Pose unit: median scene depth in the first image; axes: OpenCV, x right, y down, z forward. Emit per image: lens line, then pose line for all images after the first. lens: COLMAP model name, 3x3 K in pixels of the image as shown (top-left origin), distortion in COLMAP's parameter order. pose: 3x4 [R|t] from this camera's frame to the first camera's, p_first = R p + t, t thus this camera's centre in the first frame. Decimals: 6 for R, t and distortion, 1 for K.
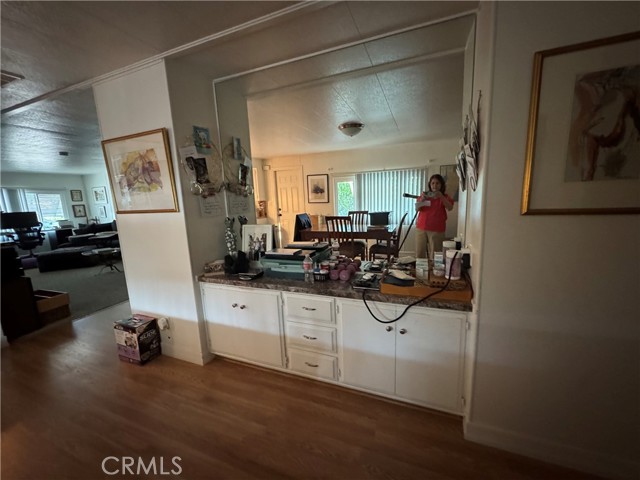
lens RADIAL K [[257.6, 0, 319.5], [0, 257.6, 243.4], [0, 0, 1]] dist [-0.008036, -0.000255]
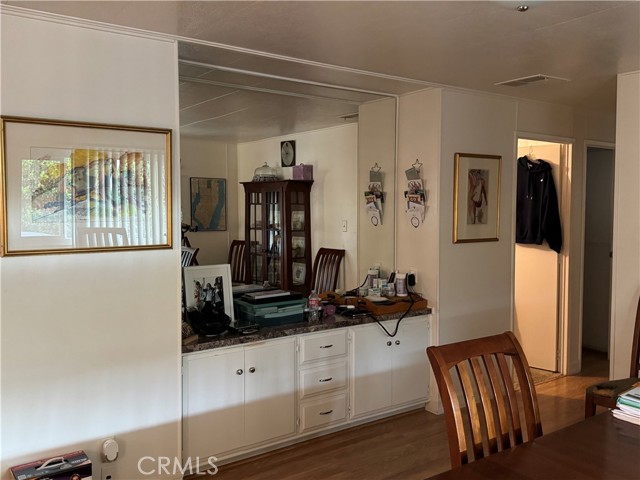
lens RADIAL K [[595.4, 0, 317.1], [0, 595.4, 242.4], [0, 0, 1]] dist [0.056358, 0.000000]
pose [[0.517975, -0.009248, 0.855346, -1.829441], [0.128652, 0.989410, -0.067210, 0.017172], [-0.845666, 0.144855, 0.513679, -0.138360]]
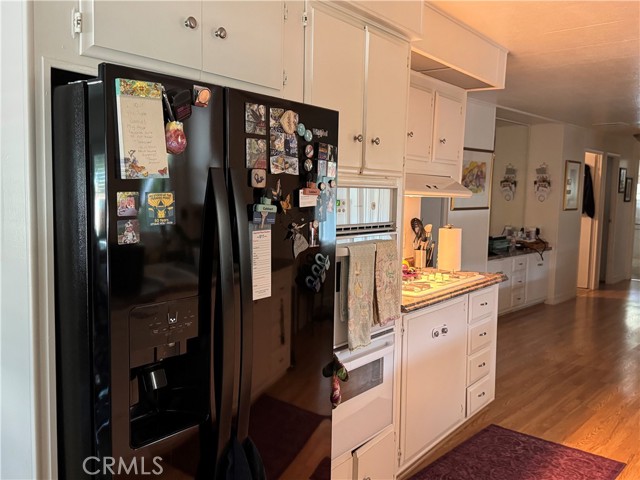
lens RADIAL K [[595.4, 0, 322.3], [0, 595.4, 240.8], [0, 0, 1]] dist [0.056358, 0.000000]
pose [[0.322383, -0.037278, 0.945875, -4.157959], [0.129661, 0.991545, -0.005114, -0.056963], [-0.937687, 0.124292, 0.324491, 0.876587]]
